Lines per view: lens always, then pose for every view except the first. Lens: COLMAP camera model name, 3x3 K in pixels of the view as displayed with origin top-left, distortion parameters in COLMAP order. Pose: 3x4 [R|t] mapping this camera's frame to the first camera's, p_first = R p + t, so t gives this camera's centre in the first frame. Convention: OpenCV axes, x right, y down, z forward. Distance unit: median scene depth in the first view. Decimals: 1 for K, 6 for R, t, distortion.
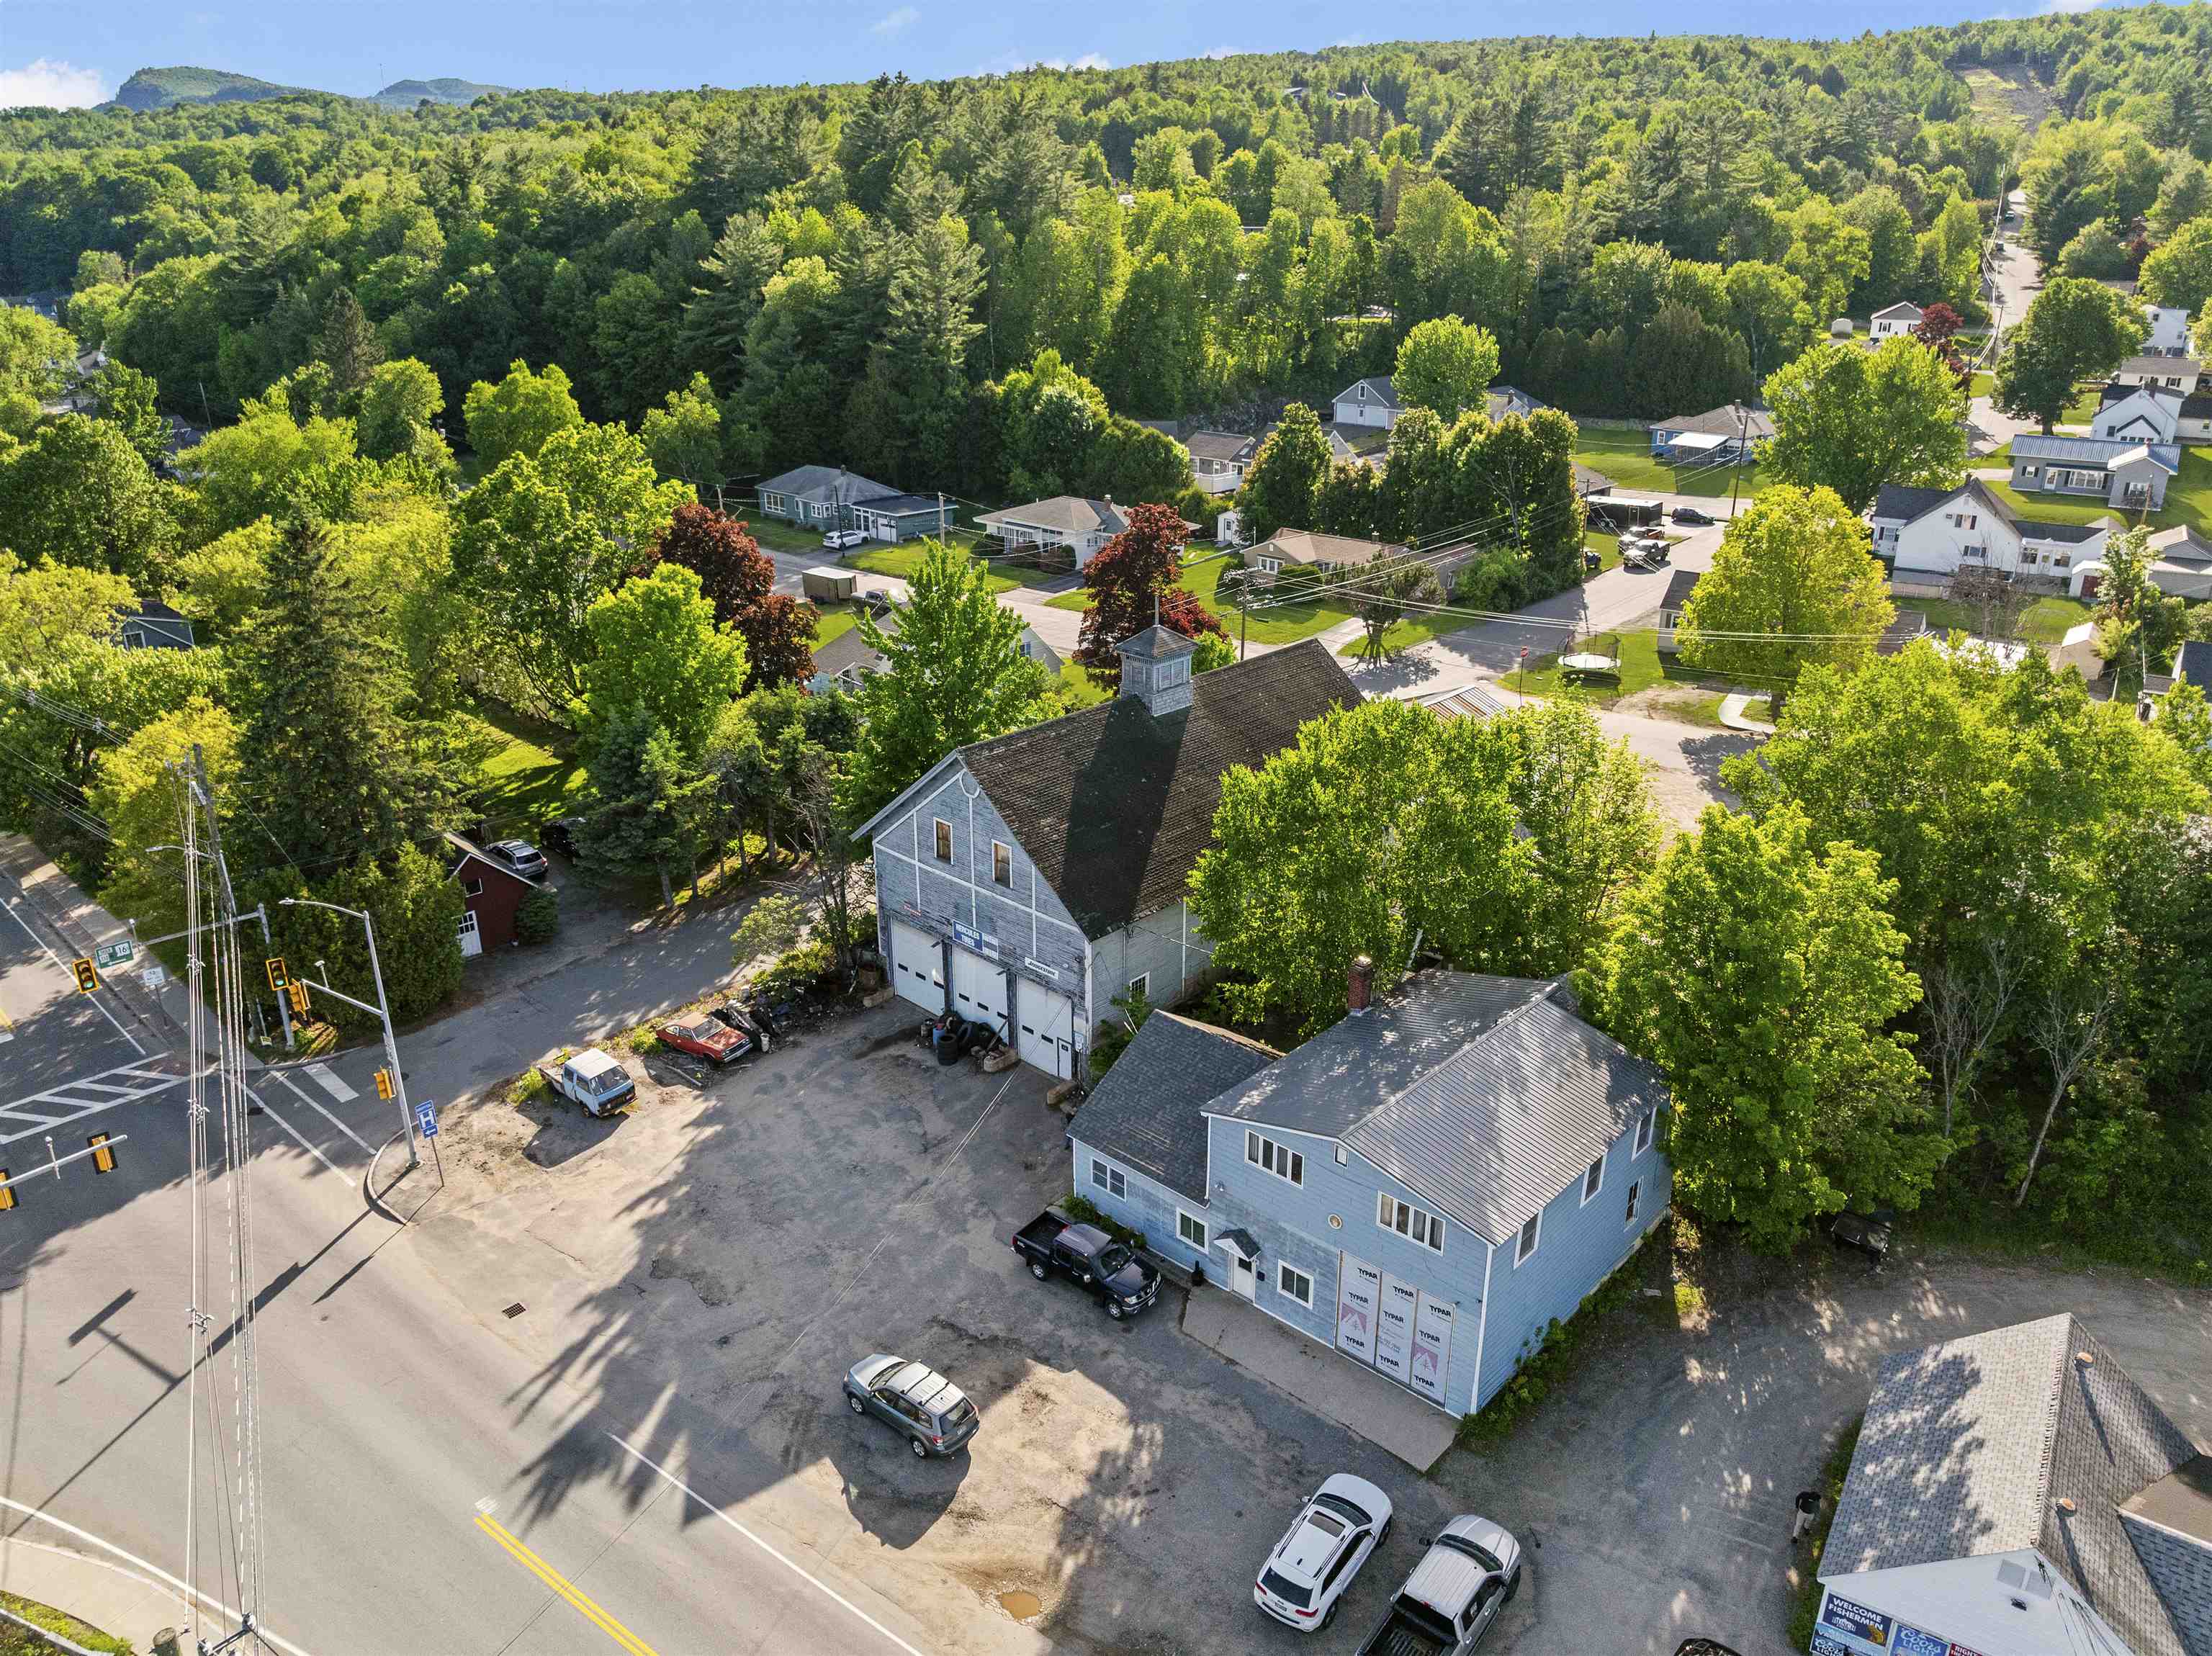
lens RADIAL K [[1641.5, 0, 1106.0], [0, 1641.5, 828.0], [0, 0, 1]] dist [-0.053941, 0.022443]
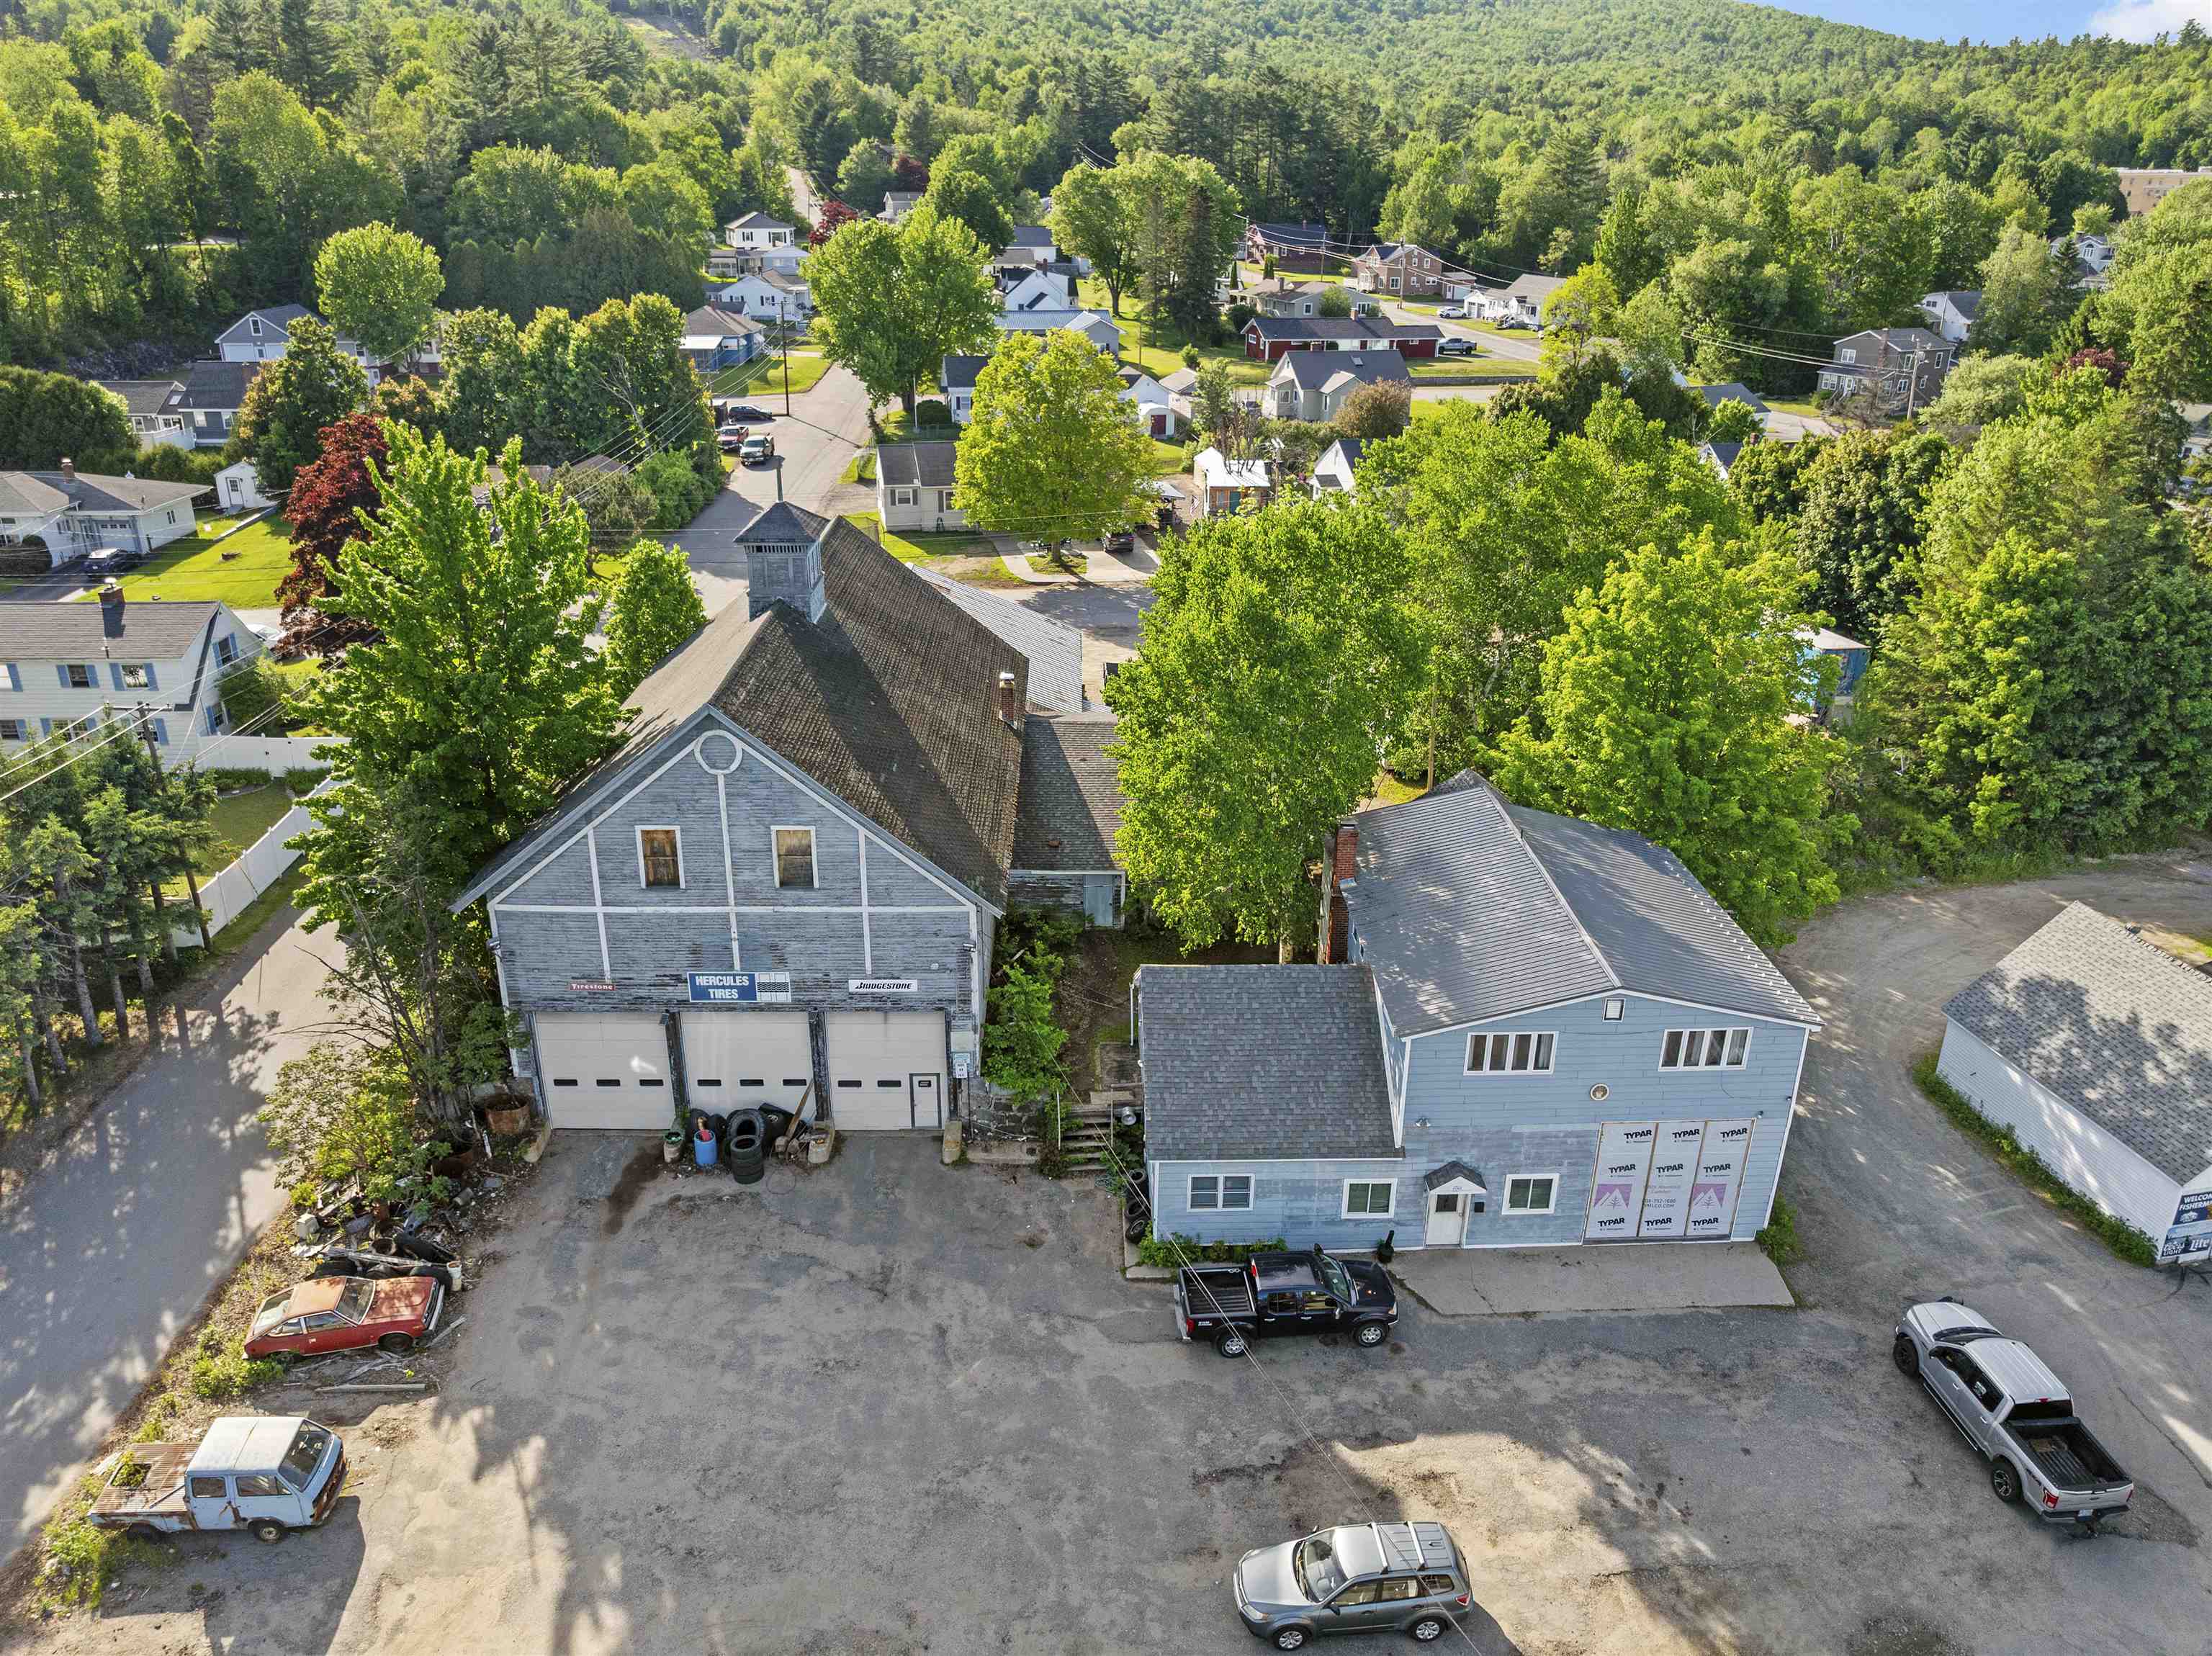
lens RADIAL K [[1620.1, 0, 1106.0], [0, 1620.1, 828.0], [0, 0, 1]] dist [-0.089365, 0.059324]
pose [[0.680081, -0.257252, 0.686522, -0.391735], [0.246696, 0.962109, 0.116137, -0.031918], [-0.690385, 0.090380, 0.717775, 0.403770]]
